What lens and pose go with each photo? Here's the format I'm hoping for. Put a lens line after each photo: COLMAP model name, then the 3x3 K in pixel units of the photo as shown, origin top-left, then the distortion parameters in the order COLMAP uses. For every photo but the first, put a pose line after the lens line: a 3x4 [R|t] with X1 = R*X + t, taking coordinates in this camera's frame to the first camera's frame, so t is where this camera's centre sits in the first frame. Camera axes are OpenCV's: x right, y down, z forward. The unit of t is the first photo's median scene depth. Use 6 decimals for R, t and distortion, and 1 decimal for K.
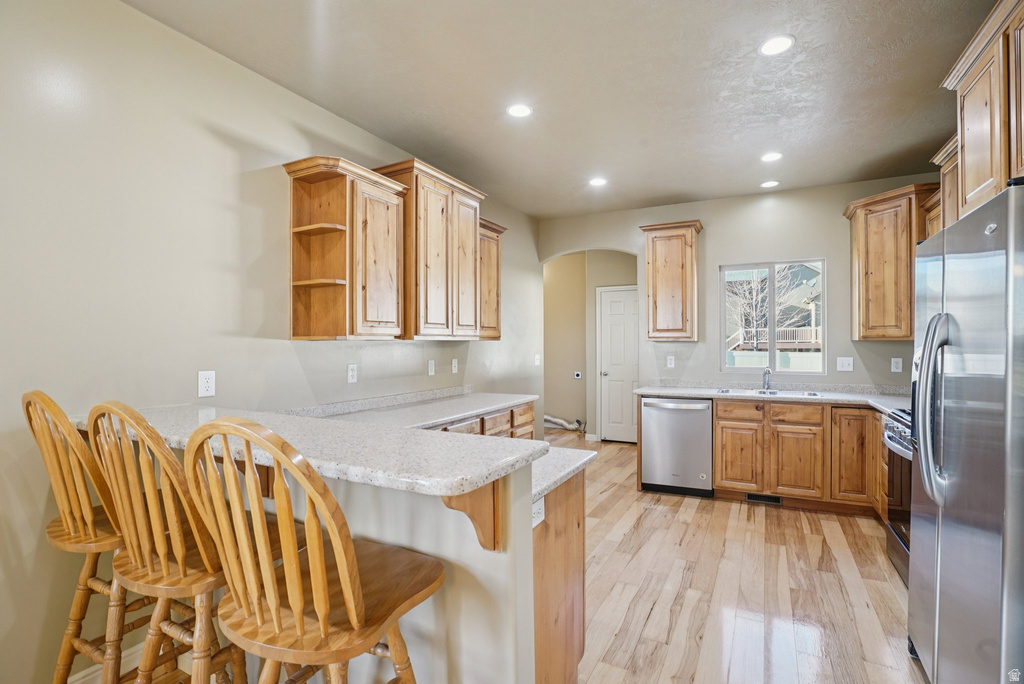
lens RADIAL K [[469.5, 0, 519.7], [0, 469.5, 347.3], [0, 0, 1]] dist [-0.044241, 0.010501]
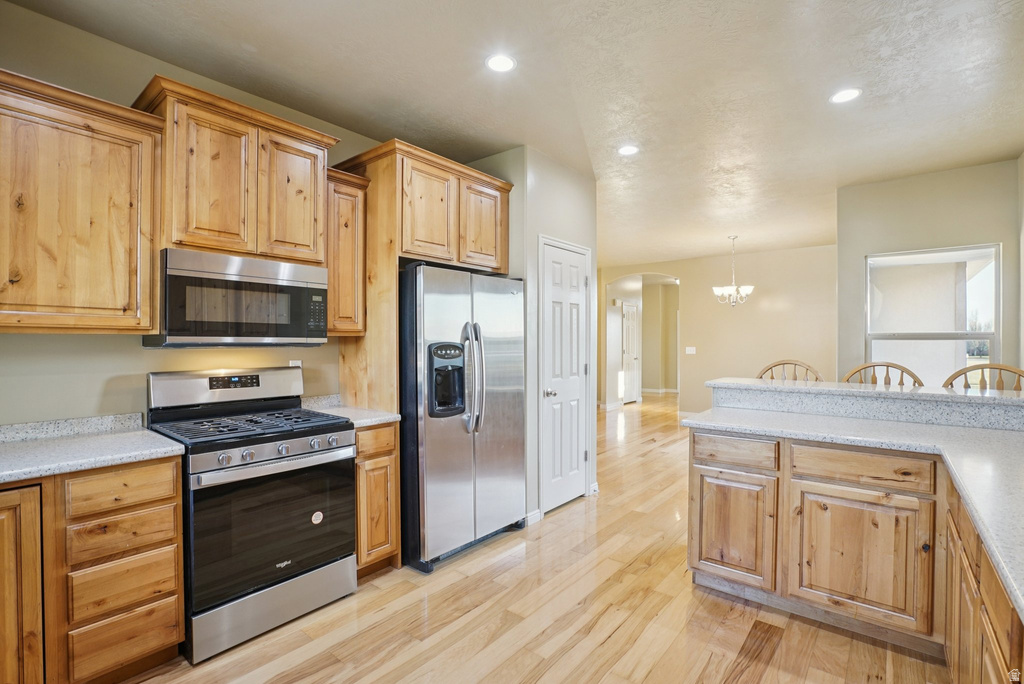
lens RADIAL K [[469.5, 0, 516.2], [0, 469.5, 342.3], [0, 0, 1]] dist [-0.044241, 0.010501]
pose [[-0.979544, -0.000169, 0.201231, 0.168565], [0.002236, 0.999929, 0.011725, -0.008764], [-0.201219, 0.011935, -0.979474, 1.134414]]
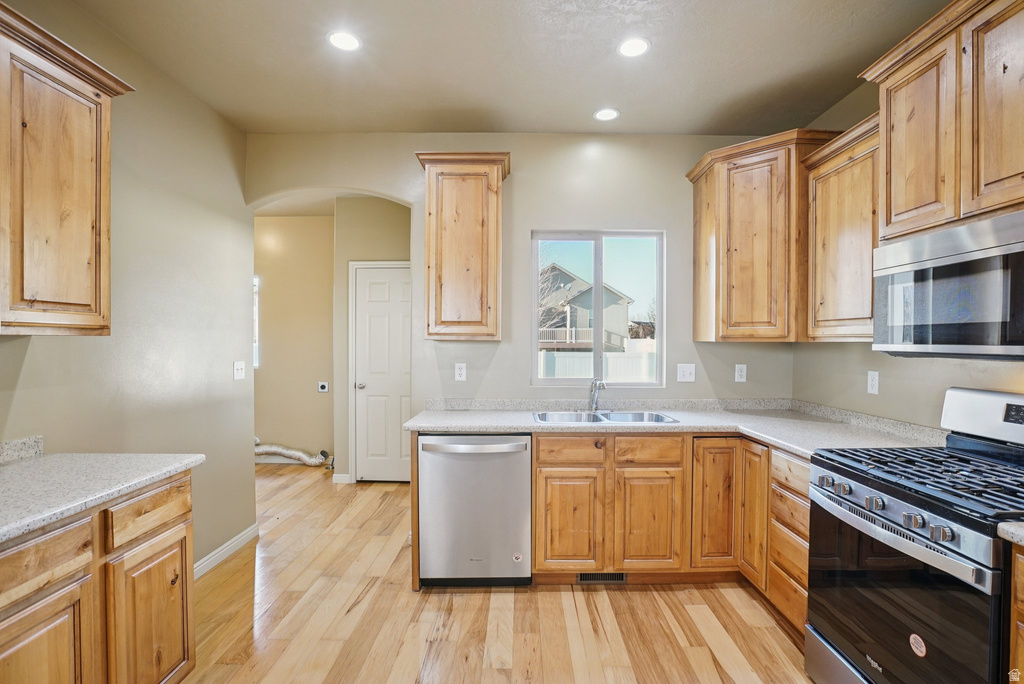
lens RADIAL K [[481.3, 0, 521.5], [0, 481.3, 348.1], [0, 0, 1]] dist [-0.042035, 0.007288]
pose [[0.884102, 0.002119, 0.467289, 0.101353], [-0.004454, 0.999983, 0.003893, -0.006392], [-0.467272, -0.005523, 0.884096, 0.445655]]
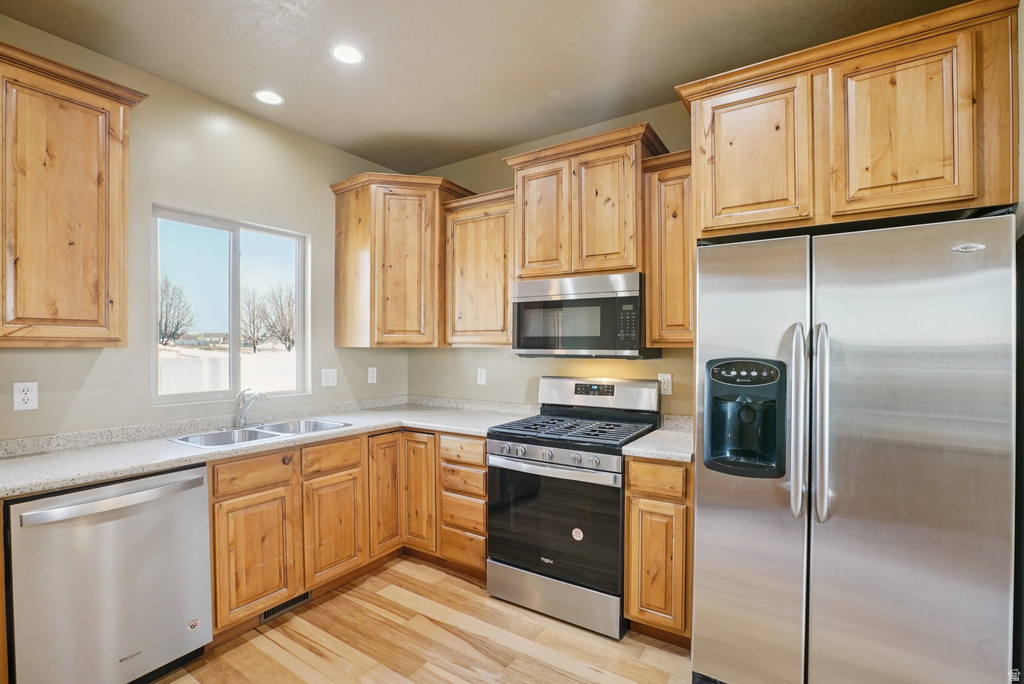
lens RADIAL K [[469.5, 0, 510.8], [0, 469.5, 352.3], [0, 0, 1]] dist [-0.044241, 0.010501]
pose [[0.105671, -0.007547, 0.994372, -0.046786], [0.006790, 0.999953, 0.006868, -0.010172], [-0.994378, 0.006026, 0.105718, 0.636079]]
